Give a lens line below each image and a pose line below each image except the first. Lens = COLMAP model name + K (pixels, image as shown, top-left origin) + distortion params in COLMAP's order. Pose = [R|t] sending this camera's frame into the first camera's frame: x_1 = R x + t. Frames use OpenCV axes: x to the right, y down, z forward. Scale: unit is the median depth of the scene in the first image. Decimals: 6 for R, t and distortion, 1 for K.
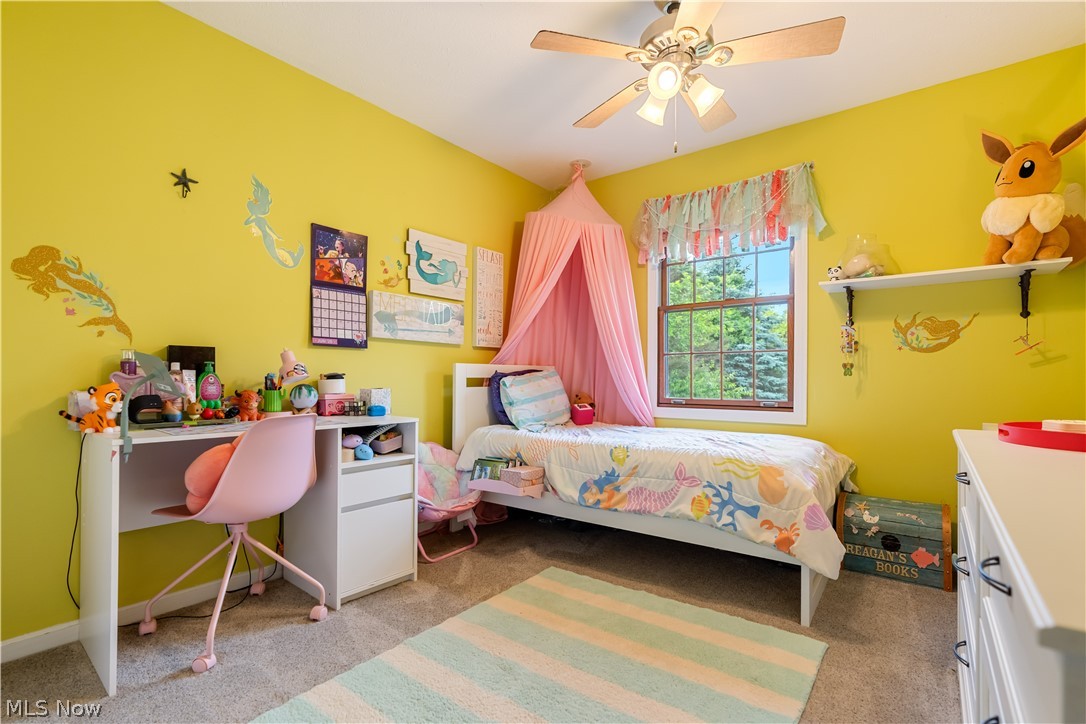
lens RADIAL K [[496.9, 0, 545.3], [0, 496.9, 365.0], [0, 0, 1]] dist [-0.008027, 0.002859]
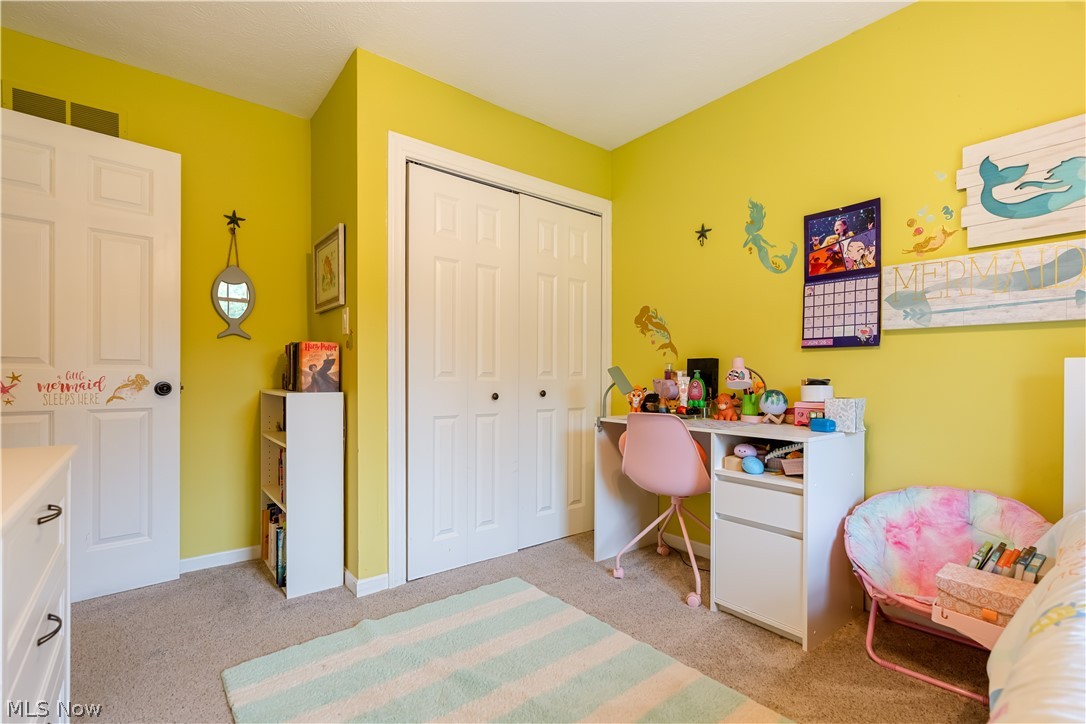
lens RADIAL K [[496.9, 0, 546.6], [0, 496.9, 369.4], [0, 0, 1]] dist [-0.008027, 0.002859]
pose [[-0.231914, -0.020722, -0.972516, 0.518410], [0.017493, 0.999523, -0.025469, 0.013715], [0.972579, -0.022919, -0.231441, 0.717044]]
